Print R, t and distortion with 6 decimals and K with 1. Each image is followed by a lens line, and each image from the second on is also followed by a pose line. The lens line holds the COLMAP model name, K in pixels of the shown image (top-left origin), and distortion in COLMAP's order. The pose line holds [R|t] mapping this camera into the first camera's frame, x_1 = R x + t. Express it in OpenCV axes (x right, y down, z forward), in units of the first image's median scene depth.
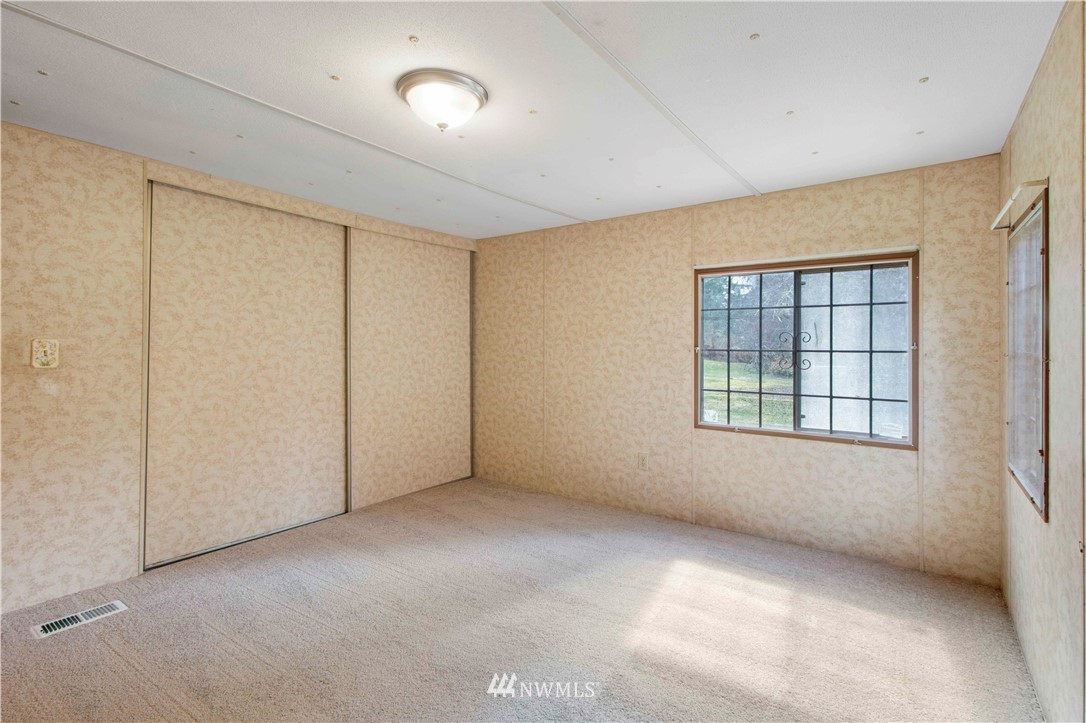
lens RADIAL K [[518.6, 0, 540.9], [0, 518.6, 340.2], [0, 0, 1]] dist [-0.000723, 0.003965]
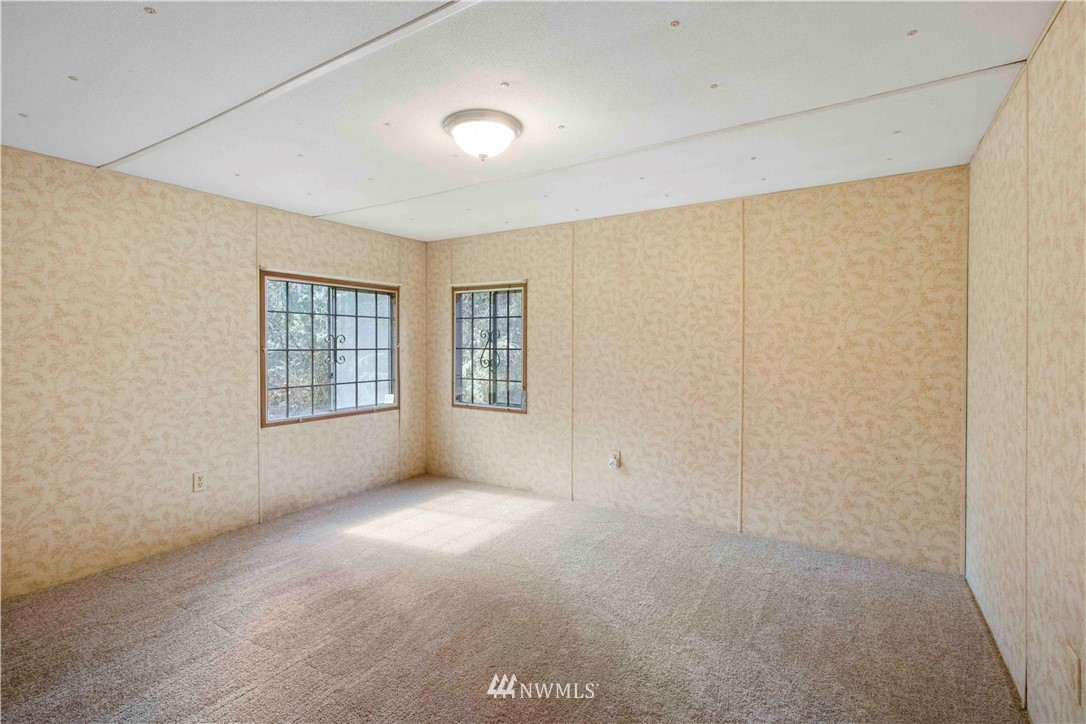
lens RADIAL K [[518.6, 0, 543.2], [0, 518.6, 356.8], [0, 0, 1]] dist [-0.000723, 0.003965]
pose [[-0.082630, -0.021285, 0.996353, -0.820862], [0.000129, 0.999772, 0.021369, 0.010866], [-0.996580, 0.001894, -0.082609, 0.591992]]
